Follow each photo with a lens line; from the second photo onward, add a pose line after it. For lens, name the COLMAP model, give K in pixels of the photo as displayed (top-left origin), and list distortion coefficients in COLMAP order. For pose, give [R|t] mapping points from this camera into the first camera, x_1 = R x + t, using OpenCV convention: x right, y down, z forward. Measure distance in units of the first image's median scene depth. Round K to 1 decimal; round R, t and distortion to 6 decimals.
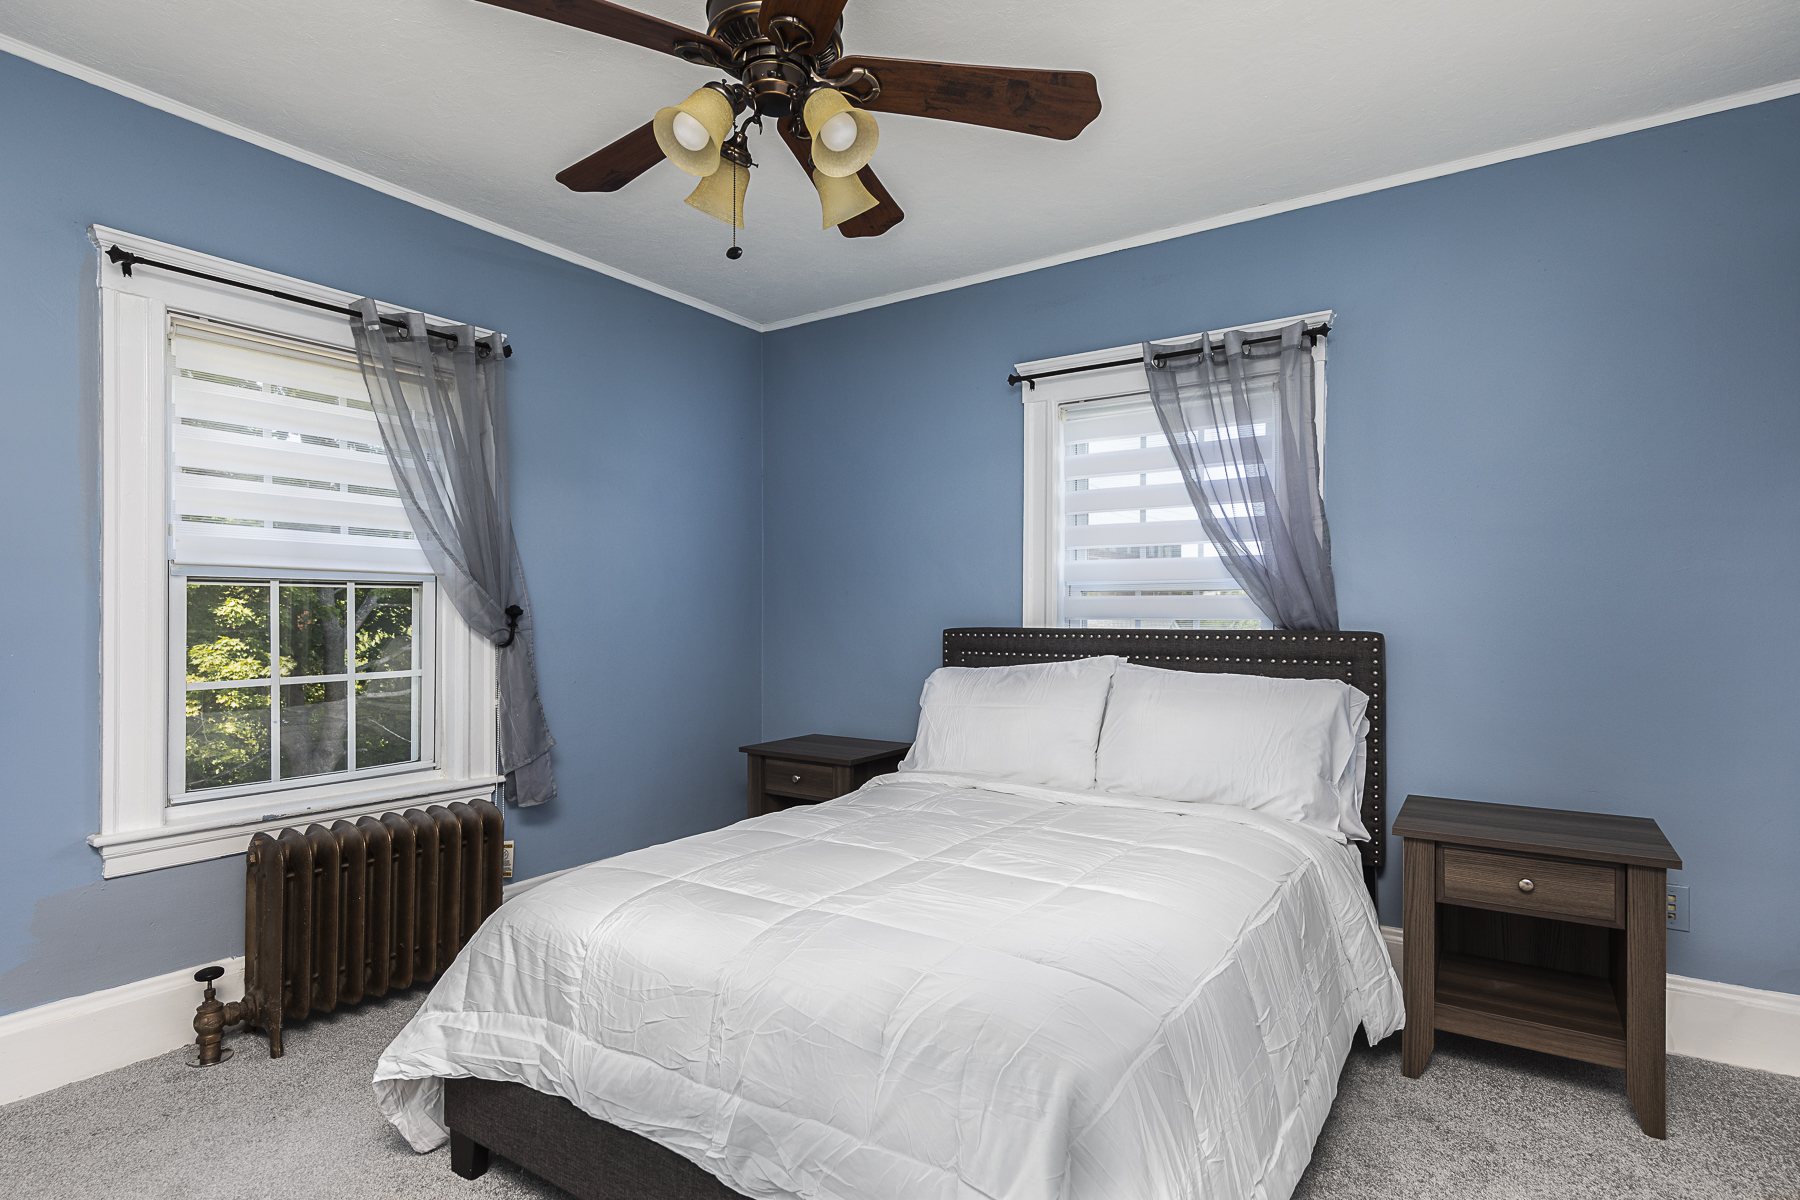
lens RADIAL K [[924.5, 0, 897.3], [0, 924.5, 594.6], [0, 0, 1]] dist [-0.001436, 0.000481]
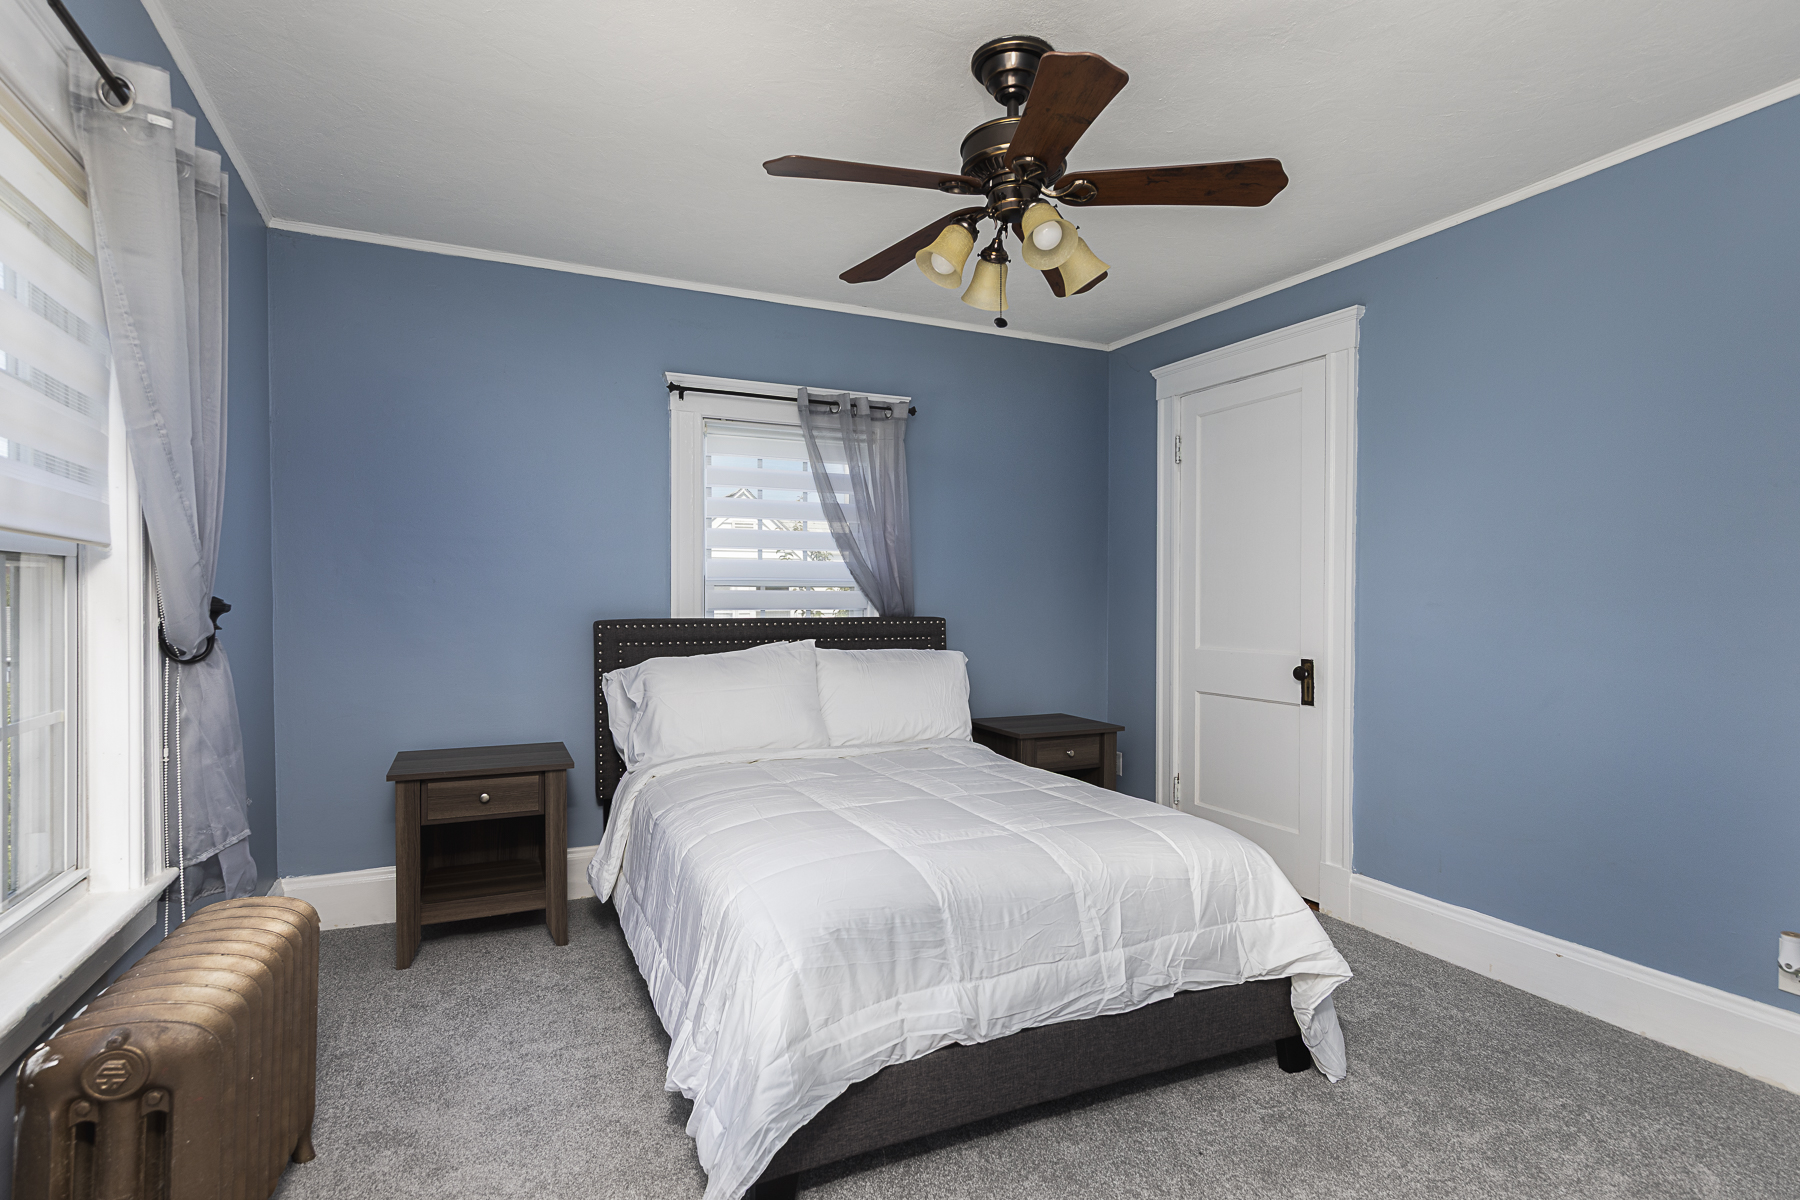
lens RADIAL K [[924.5, 0, 853.4], [0, 924.5, 601.4], [0, 0, 1]] dist [-0.001436, 0.000481]
pose [[0.512443, -0.004074, 0.858712, -0.771708], [-0.020199, 0.999655, 0.016796, -0.007378], [-0.858484, -0.025952, 0.512184, 0.299953]]
